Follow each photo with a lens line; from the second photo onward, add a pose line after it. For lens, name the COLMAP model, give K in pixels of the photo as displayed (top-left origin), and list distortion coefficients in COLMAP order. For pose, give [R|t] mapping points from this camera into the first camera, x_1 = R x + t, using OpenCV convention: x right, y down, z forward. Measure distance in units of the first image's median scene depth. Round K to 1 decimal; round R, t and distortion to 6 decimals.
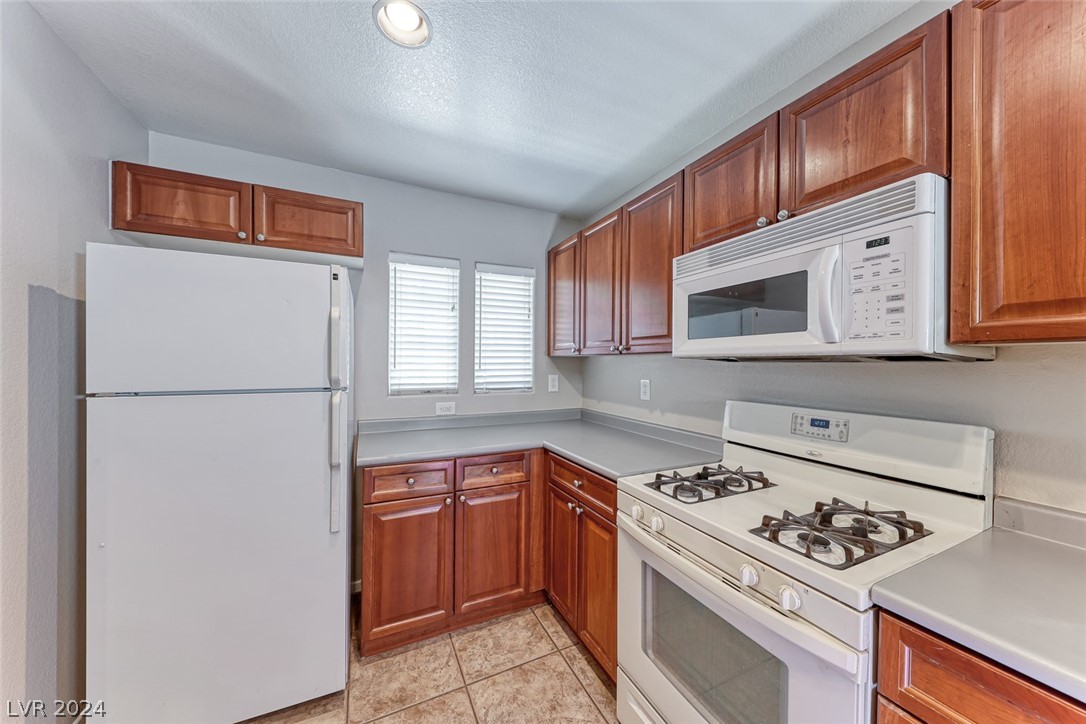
lens RADIAL K [[371.4, 0, 542.4], [0, 371.4, 364.1], [0, 0, 1]] dist [0.007914, -0.000115]
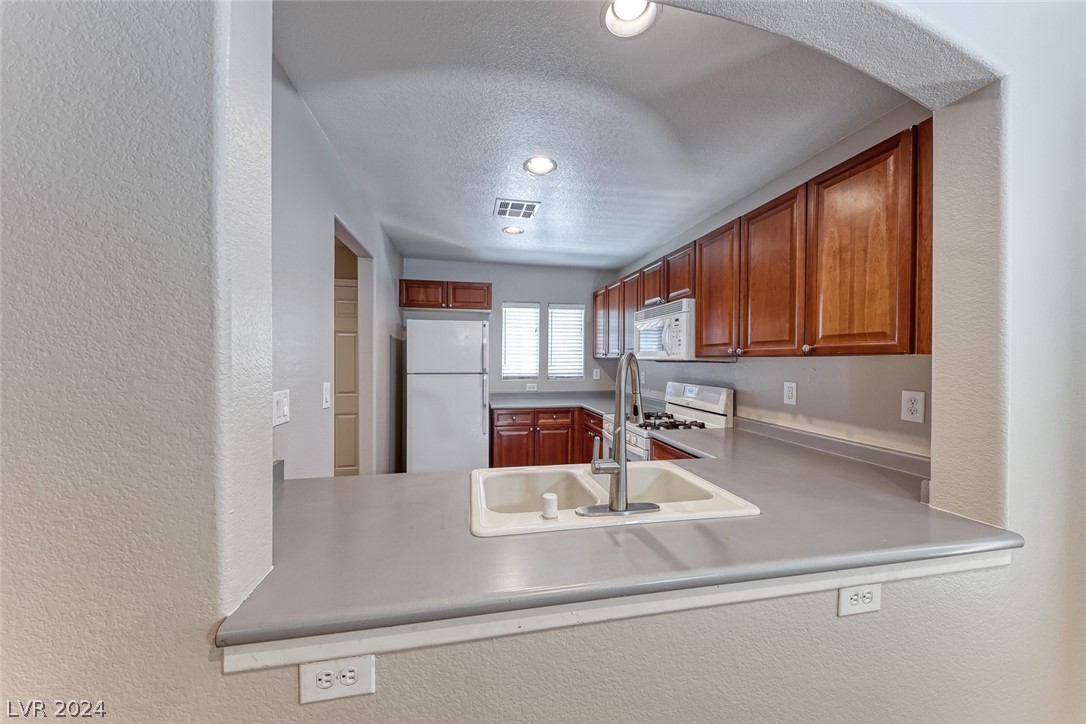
lens RADIAL K [[375.2, 0, 542.3], [0, 375.2, 360.0], [0, 0, 1]] dist [0.015755, -0.007338]
pose [[0.968978, 0.001154, -0.247144, 0.330701], [-0.001568, 0.999998, -0.001477, -0.012139], [0.247142, 0.001819, 0.968978, -1.037566]]
